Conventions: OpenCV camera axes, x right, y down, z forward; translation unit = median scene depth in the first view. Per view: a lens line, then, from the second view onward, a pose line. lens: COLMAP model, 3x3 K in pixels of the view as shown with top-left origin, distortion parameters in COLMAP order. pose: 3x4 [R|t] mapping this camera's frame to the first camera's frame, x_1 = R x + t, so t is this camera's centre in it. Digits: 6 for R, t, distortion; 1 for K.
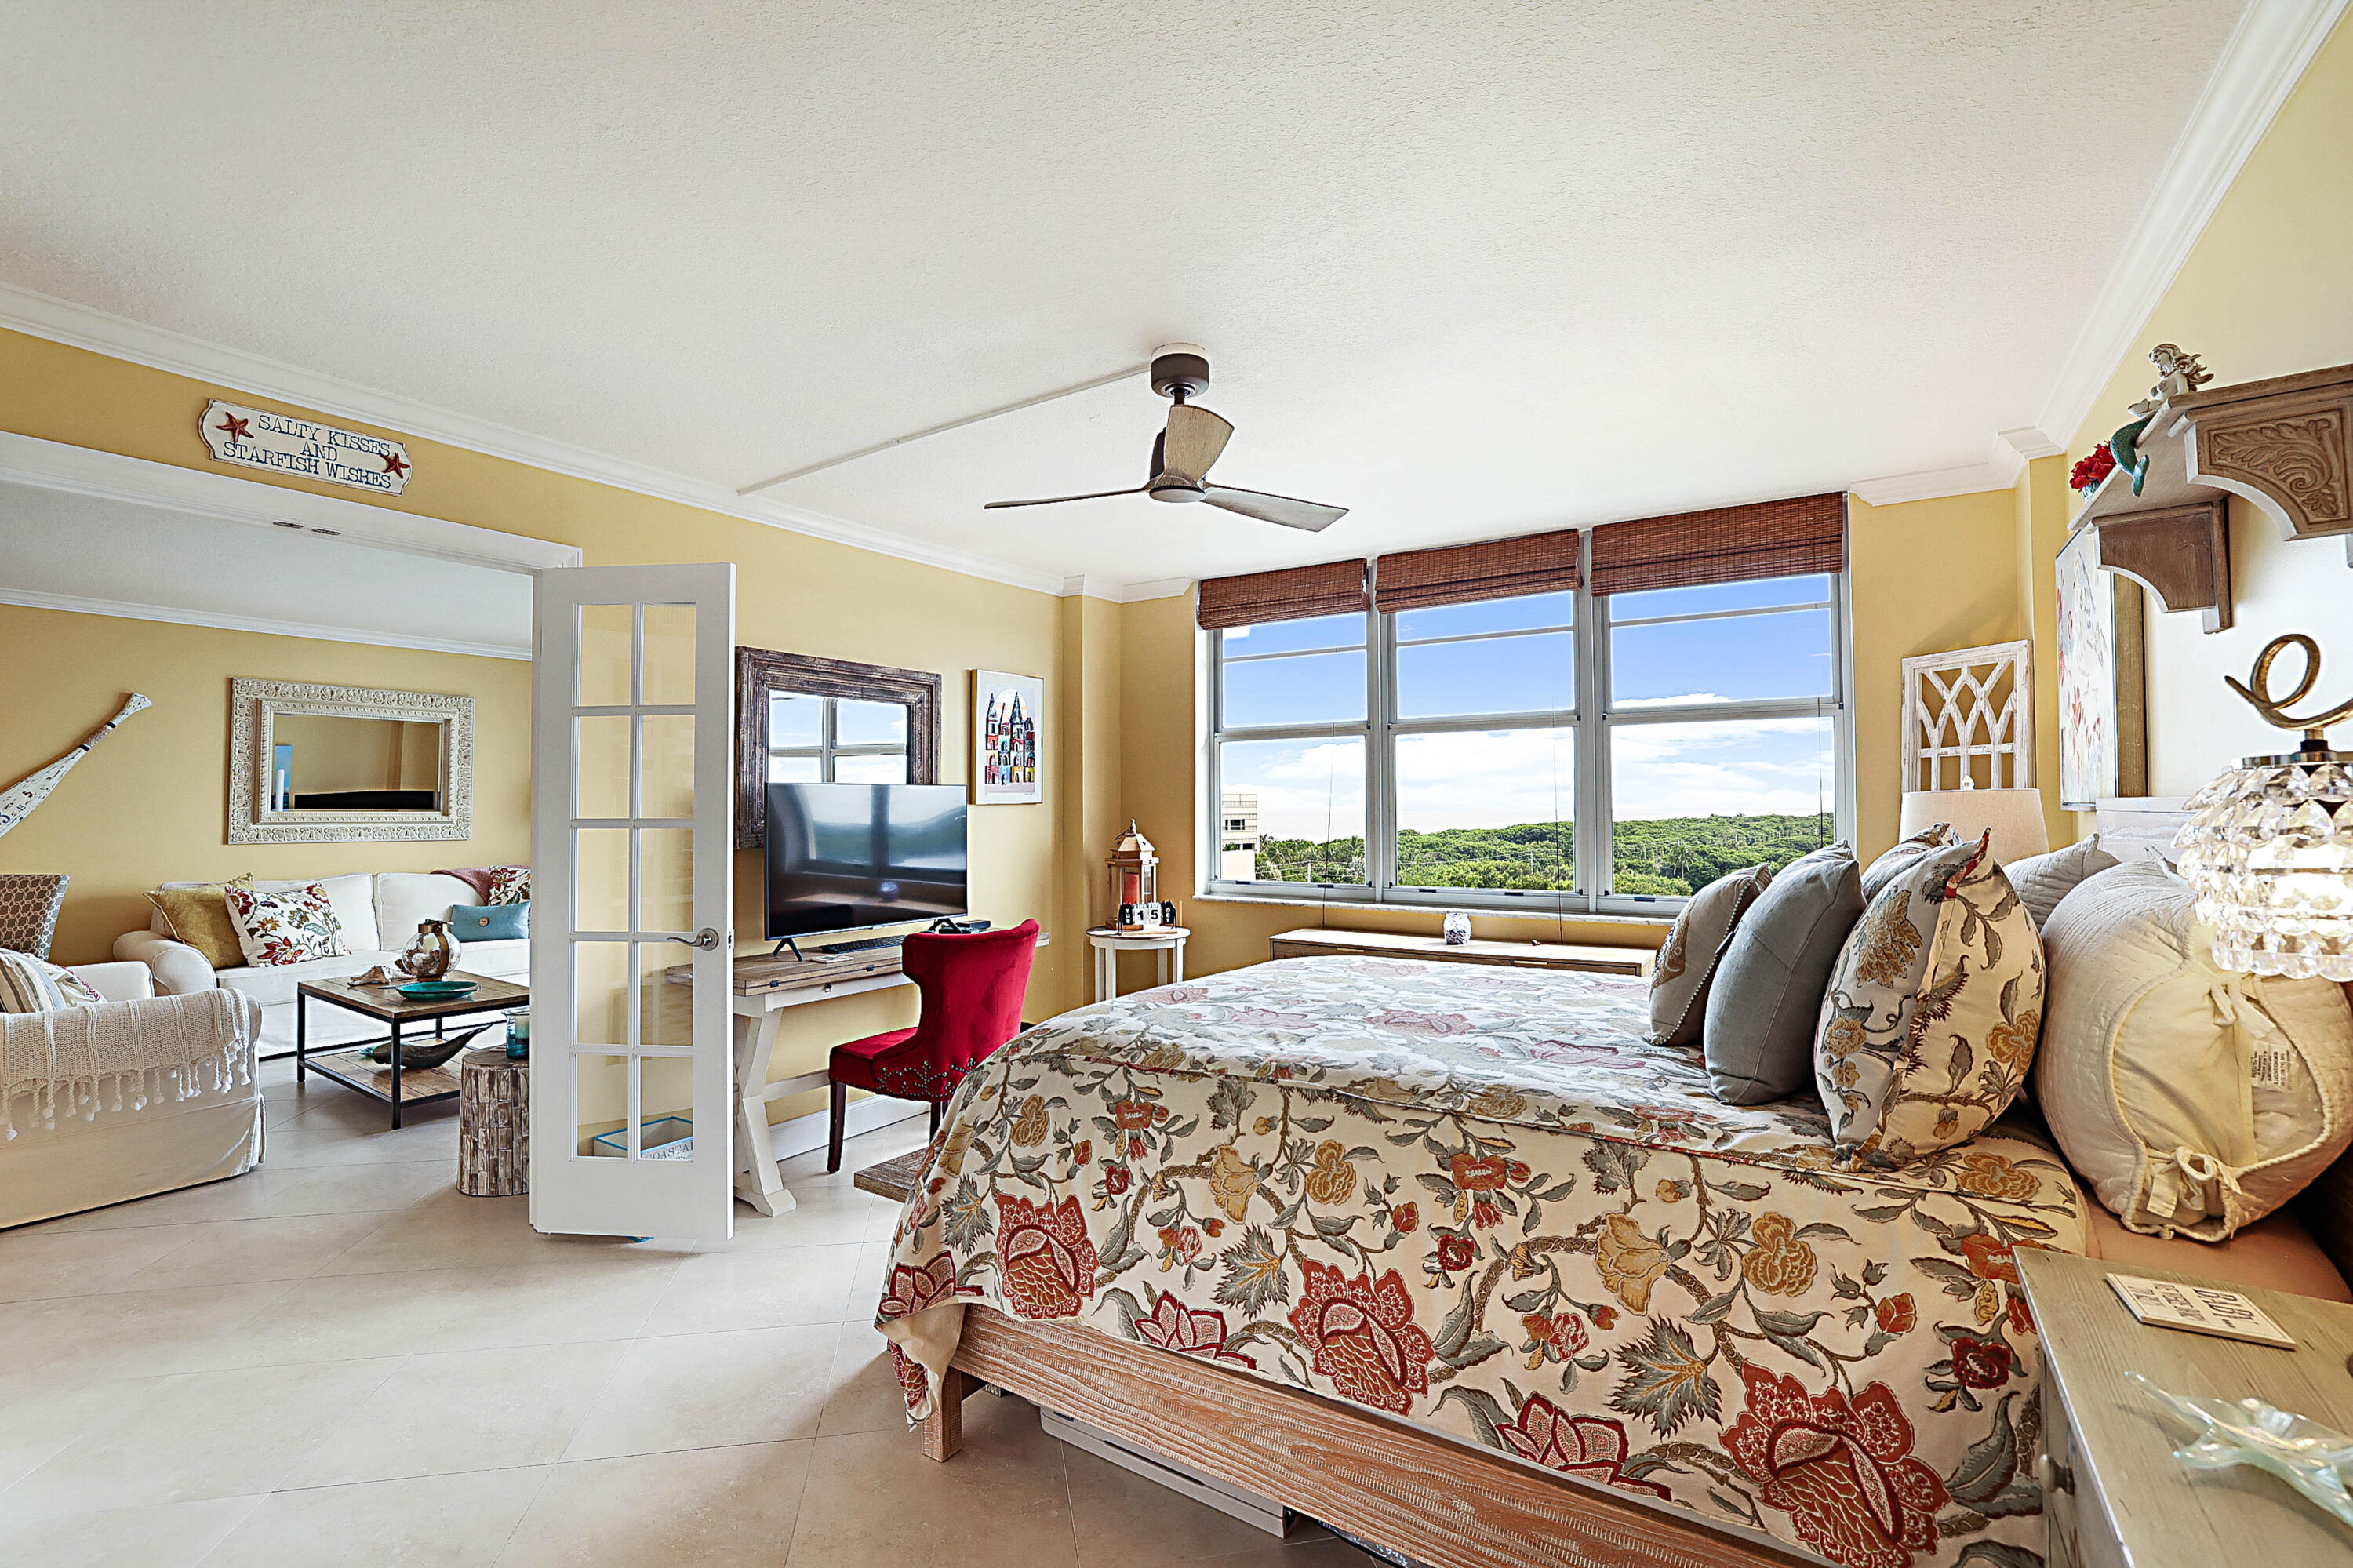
lens RADIAL K [[1036.1, 0, 1176.1], [0, 1036.1, 774.4], [0, 0, 1]] dist [-0.049594, 0.019504]
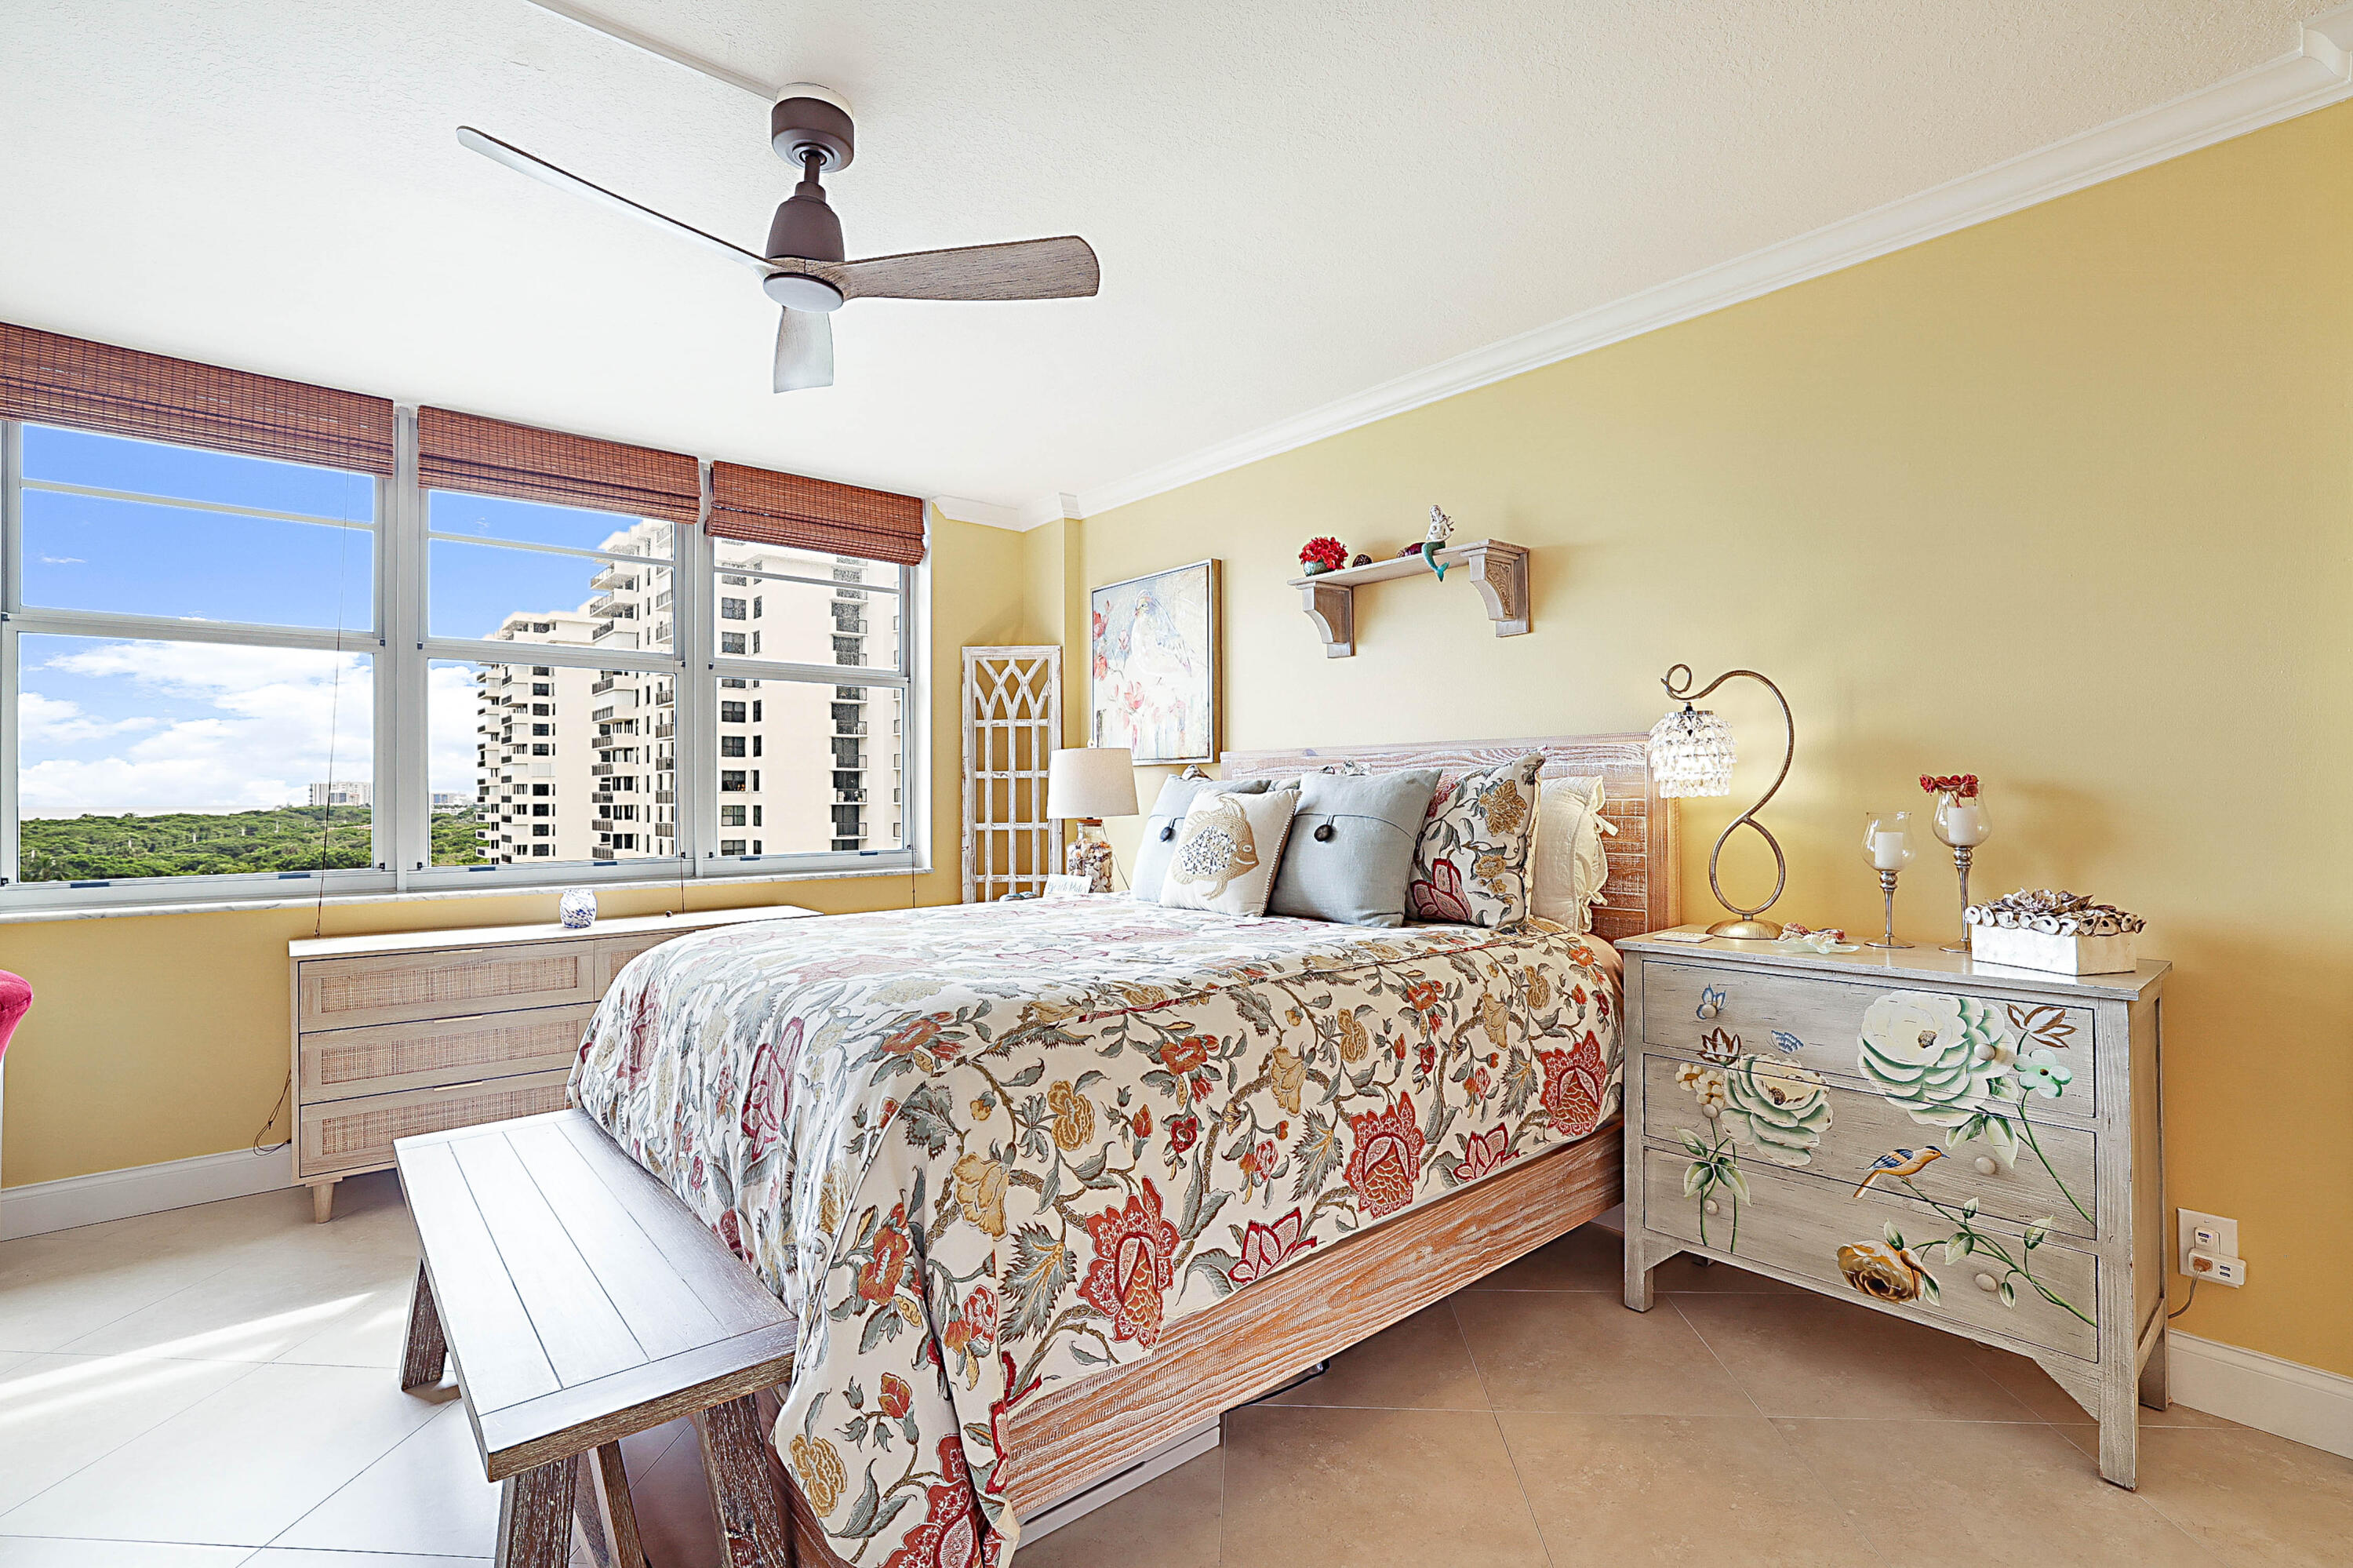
lens RADIAL K [[1073.5, 0, 1172.5], [0, 1073.5, 783.7], [0, 0, 1]] dist [-0.056601, 0.031308]
pose [[0.270149, 0.013510, 0.962724, -0.486091], [-0.025286, 0.999656, -0.006933, 0.057794], [-0.962486, -0.022471, 0.270398, 0.410002]]
